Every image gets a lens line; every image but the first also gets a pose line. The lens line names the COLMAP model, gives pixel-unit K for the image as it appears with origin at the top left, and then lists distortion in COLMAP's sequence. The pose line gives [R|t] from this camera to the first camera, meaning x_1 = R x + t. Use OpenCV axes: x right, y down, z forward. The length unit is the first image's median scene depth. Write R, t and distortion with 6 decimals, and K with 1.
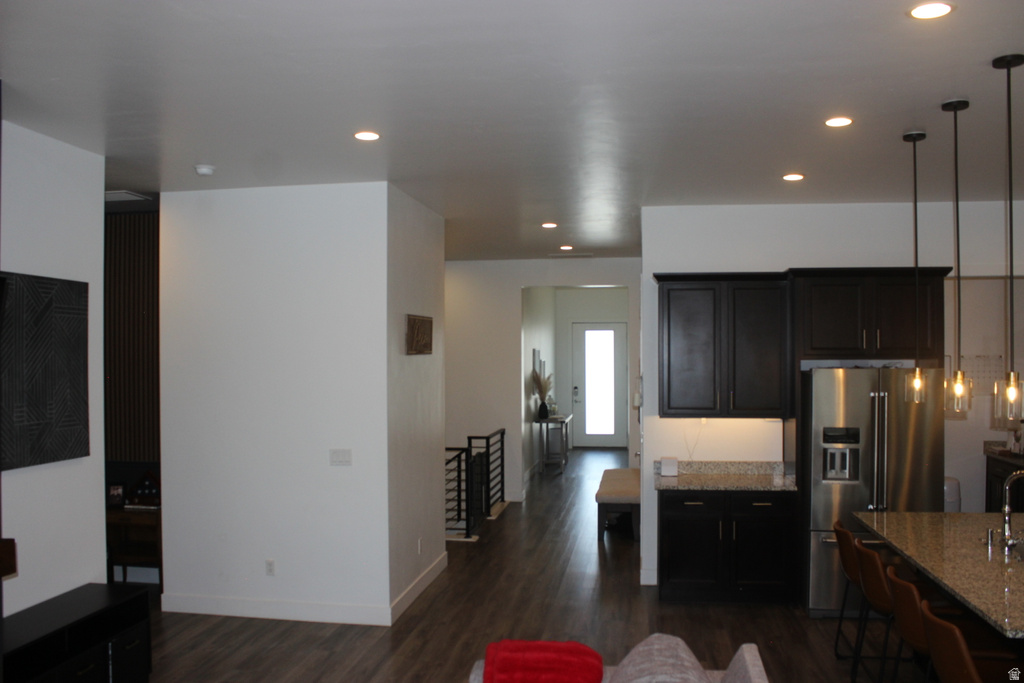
lens RADIAL K [[871.0, 0, 513.8], [0, 871.0, 353.3], [0, 0, 1]] dist [-0.141477, 0.105997]
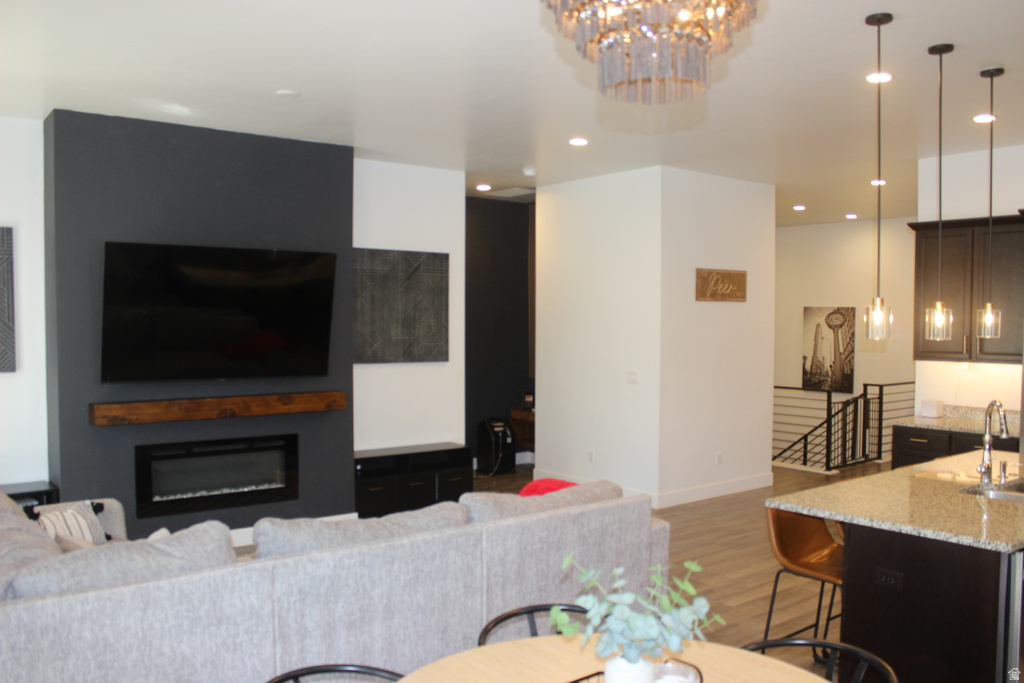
lens RADIAL K [[871.0, 0, 513.8], [0, 871.0, 353.3], [0, 0, 1]] dist [-0.141477, 0.105997]
pose [[0.728973, 0.033451, -0.683724, 0.881604], [-0.006711, 0.999107, 0.041725, 0.044434], [0.684509, -0.025828, 0.728546, -0.140142]]
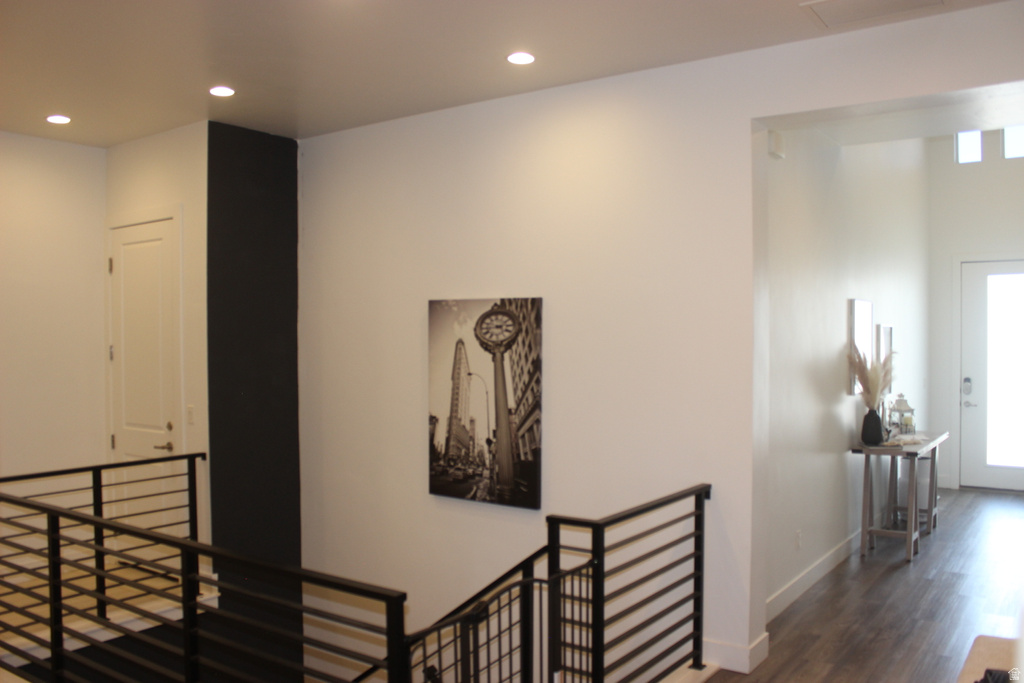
lens RADIAL K [[871.0, 0, 513.8], [0, 871.0, 353.3], [0, 0, 1]] dist [-0.141477, 0.105997]
pose [[0.891424, 0.009216, -0.453076, 0.243138], [-0.000071, 0.999796, 0.020197, 0.053626], [0.453170, -0.017972, 0.891243, 1.706205]]
